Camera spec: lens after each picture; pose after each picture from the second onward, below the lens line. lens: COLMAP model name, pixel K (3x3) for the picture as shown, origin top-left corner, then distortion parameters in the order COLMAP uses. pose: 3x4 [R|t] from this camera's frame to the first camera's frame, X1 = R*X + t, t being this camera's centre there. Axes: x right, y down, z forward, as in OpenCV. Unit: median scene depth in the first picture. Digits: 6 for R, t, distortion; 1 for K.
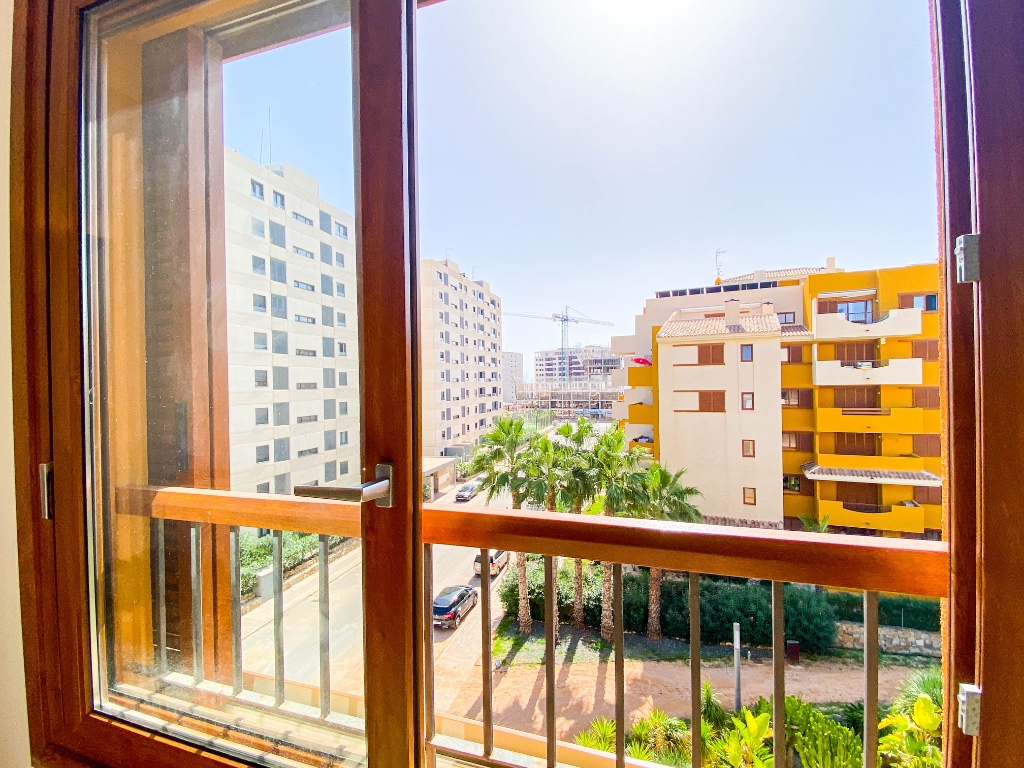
lens RADIAL K [[485.8, 0, 515.4], [0, 485.8, 385.0], [0, 0, 1]] dist [0.028192, -0.032303]
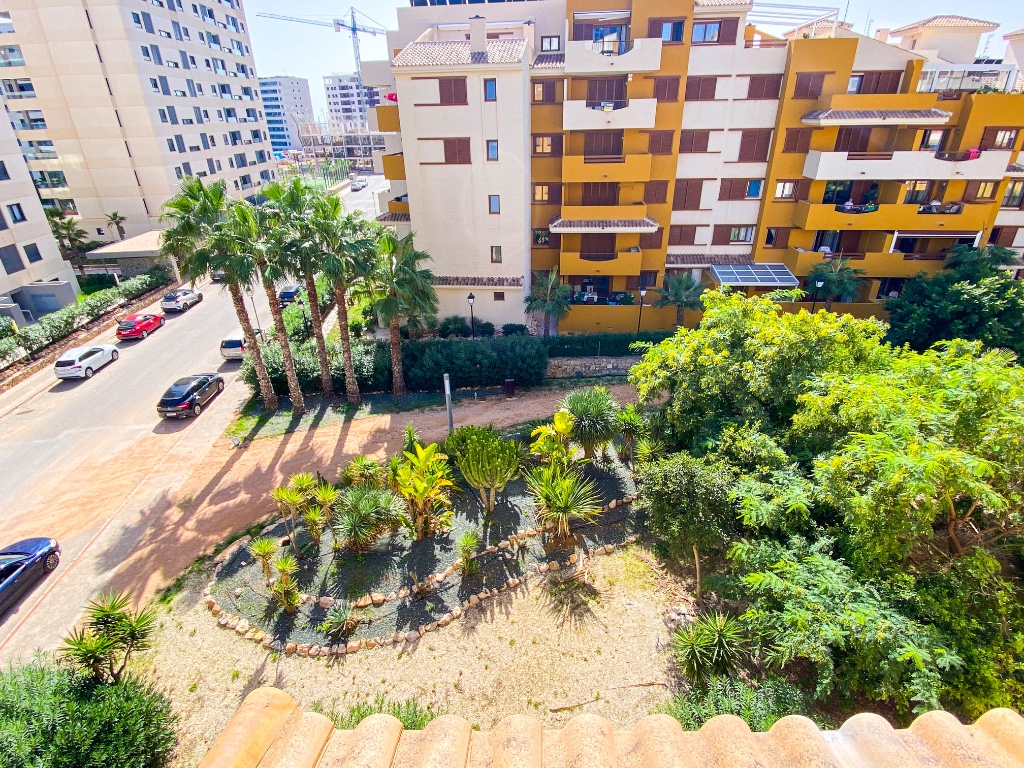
lens RADIAL K [[524.5, 0, 516.3], [0, 524.5, 383.7], [0, 0, 1]] dist [0.018965, -0.021503]
pose [[0.948008, -0.146441, 0.282552, 0.168713], [0.005951, 0.895844, 0.444329, -0.012827], [-0.318190, -0.419546, 0.850139, -0.046380]]
